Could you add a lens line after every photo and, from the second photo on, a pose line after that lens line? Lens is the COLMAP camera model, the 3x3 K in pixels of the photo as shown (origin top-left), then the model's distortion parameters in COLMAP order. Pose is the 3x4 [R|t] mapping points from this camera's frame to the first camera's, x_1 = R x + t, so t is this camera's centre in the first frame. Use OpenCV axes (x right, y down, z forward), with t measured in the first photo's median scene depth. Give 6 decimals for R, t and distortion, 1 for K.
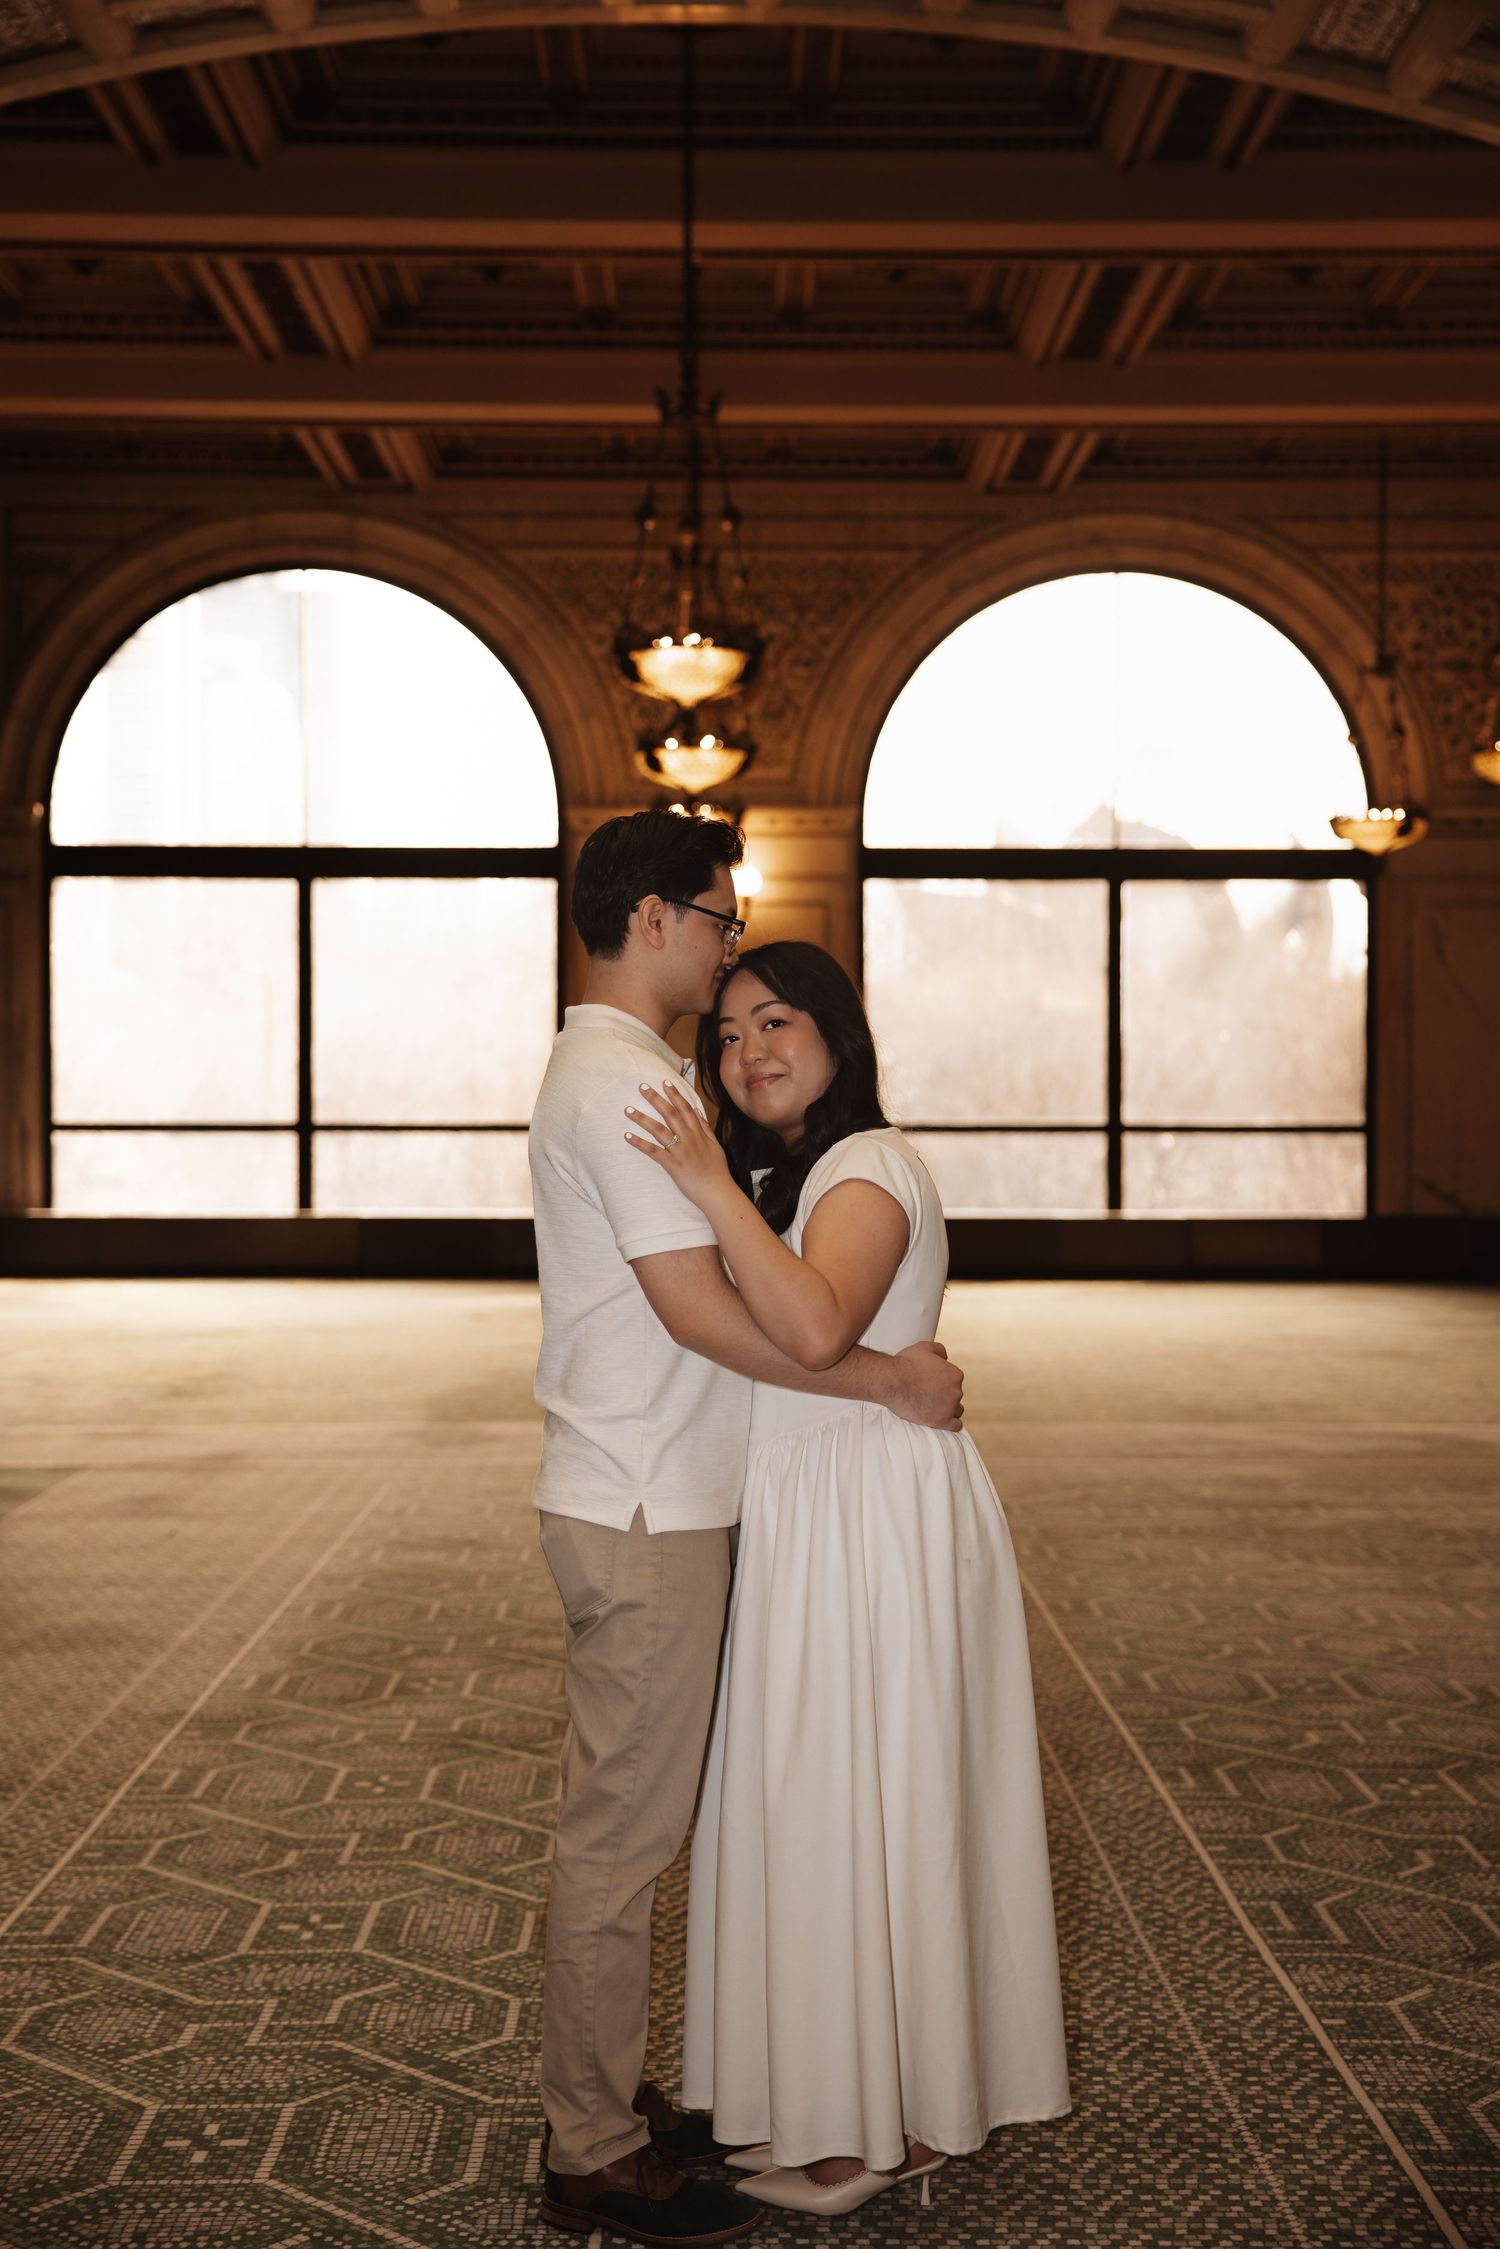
lens RADIAL K [[3239.1, 0, 736.5], [0, 3239.1, 1122.8], [0, 0, 1]] dist [0.278144, 0.000000]
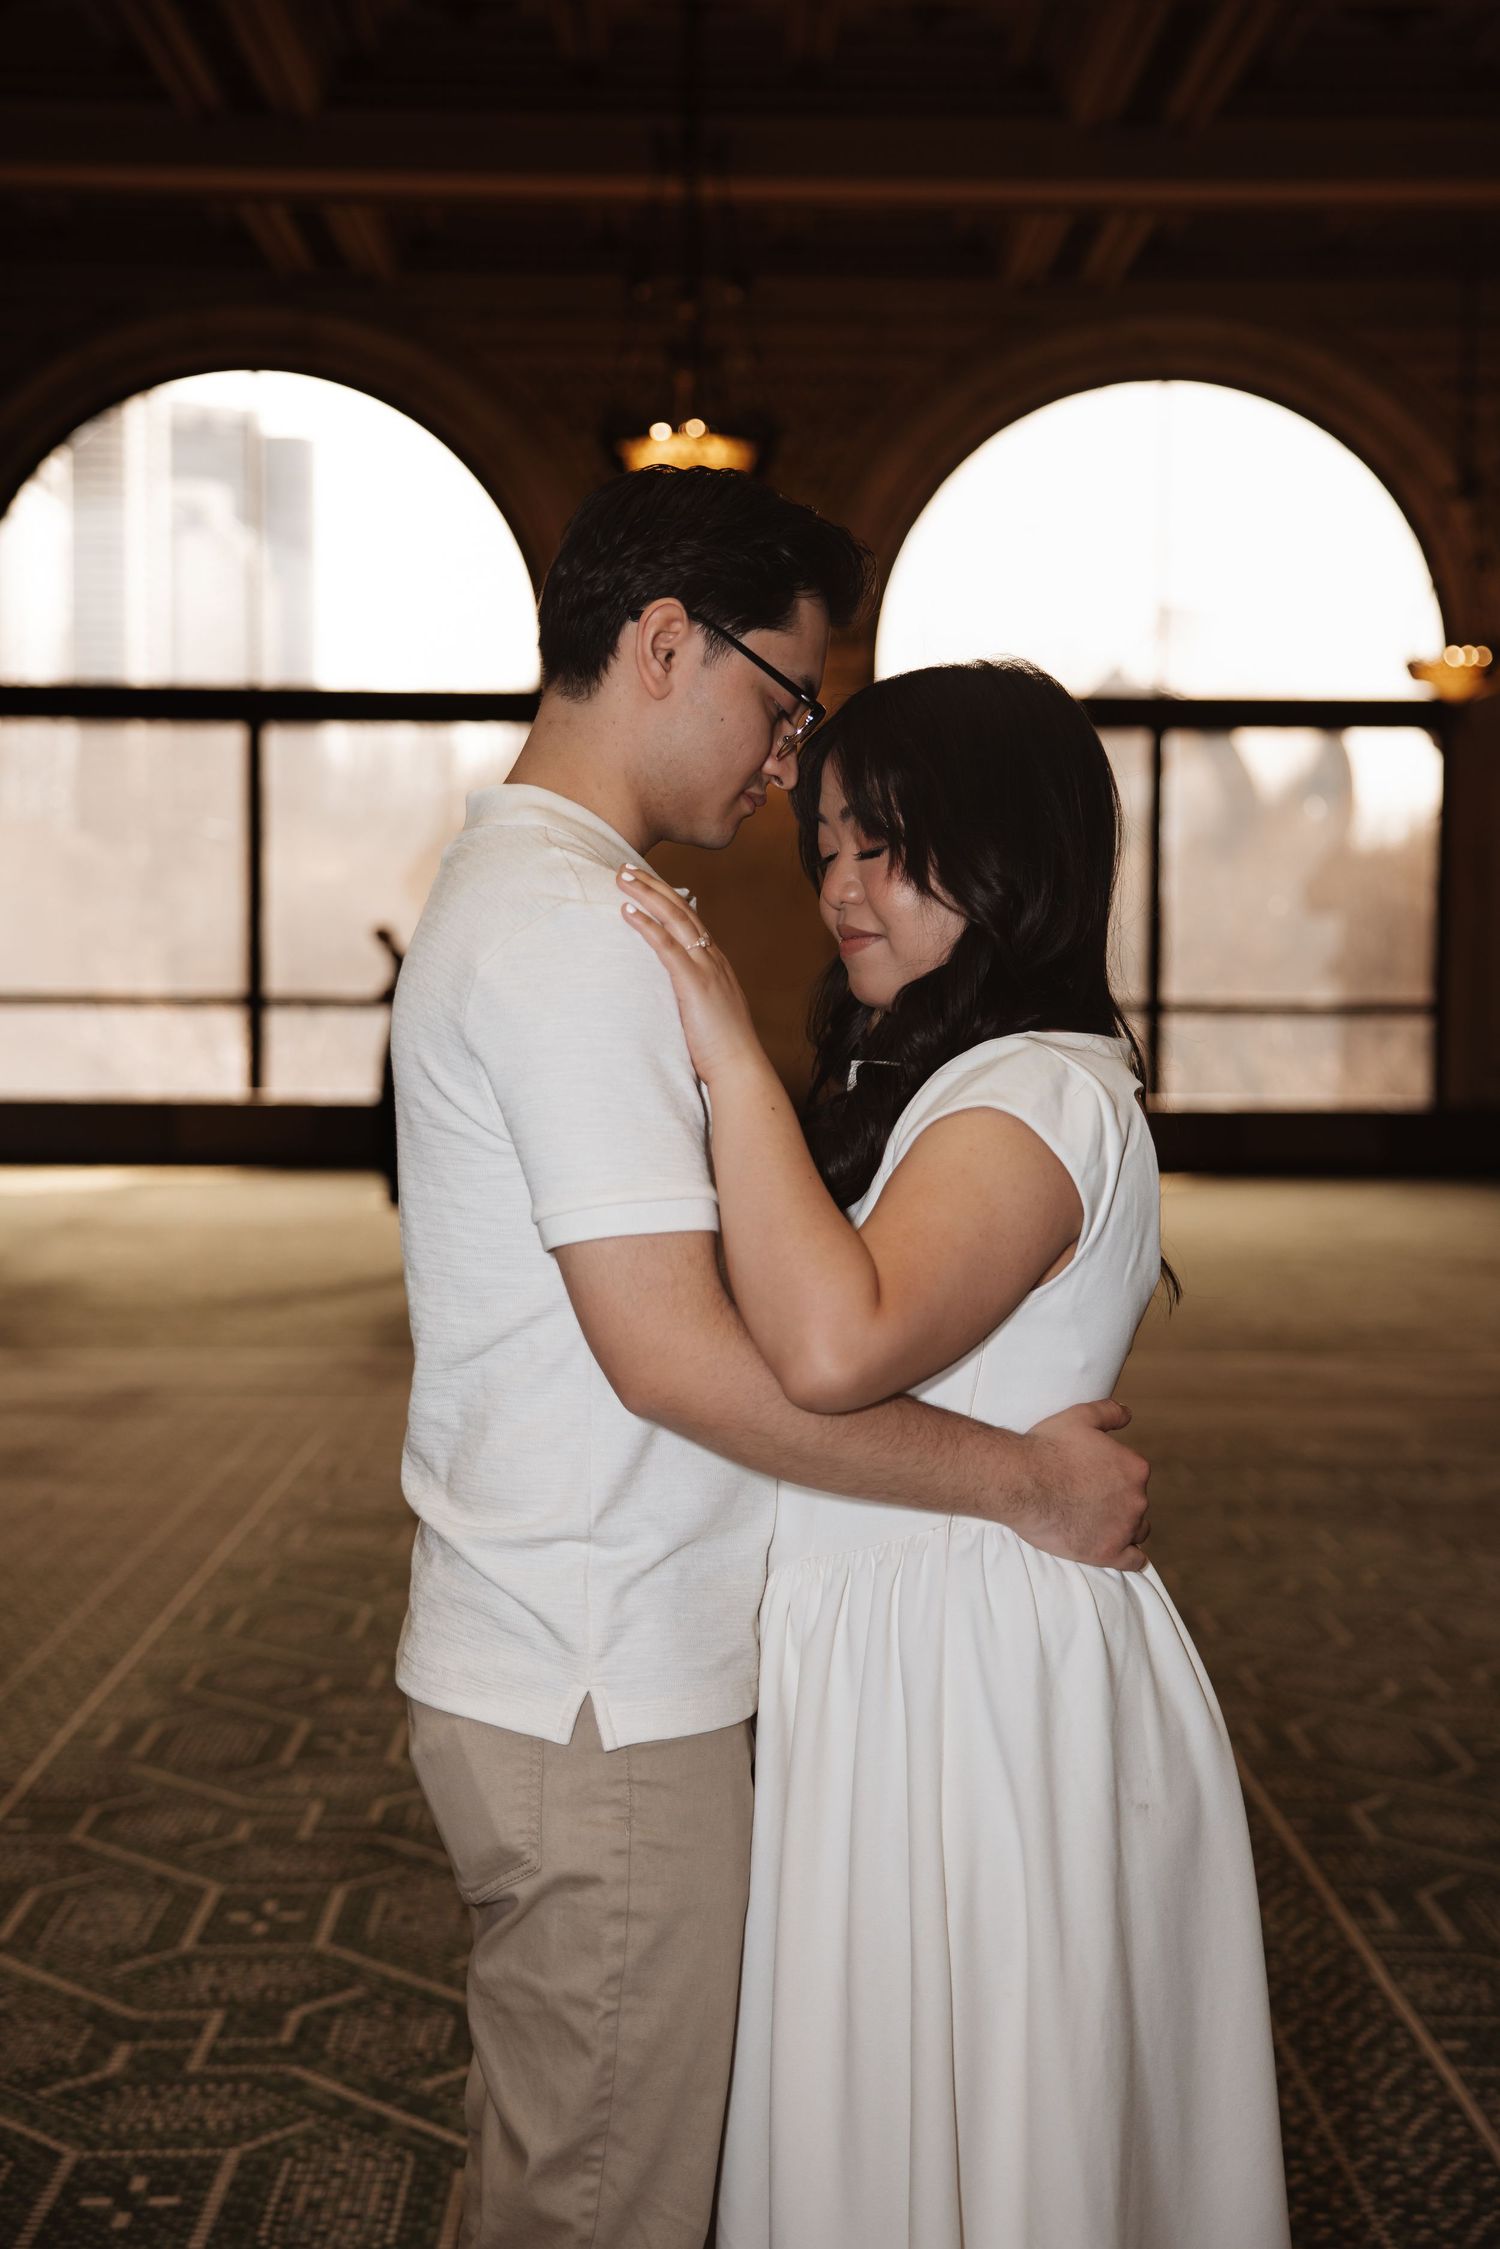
lens RADIAL K [[3066.8, 0, 743.2], [0, 3066.8, 1125.7], [0, 0, 1]] dist [0.100846, 0.000000]
pose [[0.999950, 0.005954, 0.008011, -0.004658], [-0.006280, 0.999129, 0.041247, 0.000011], [-0.007759, -0.041295, 0.999117, 0.155157]]
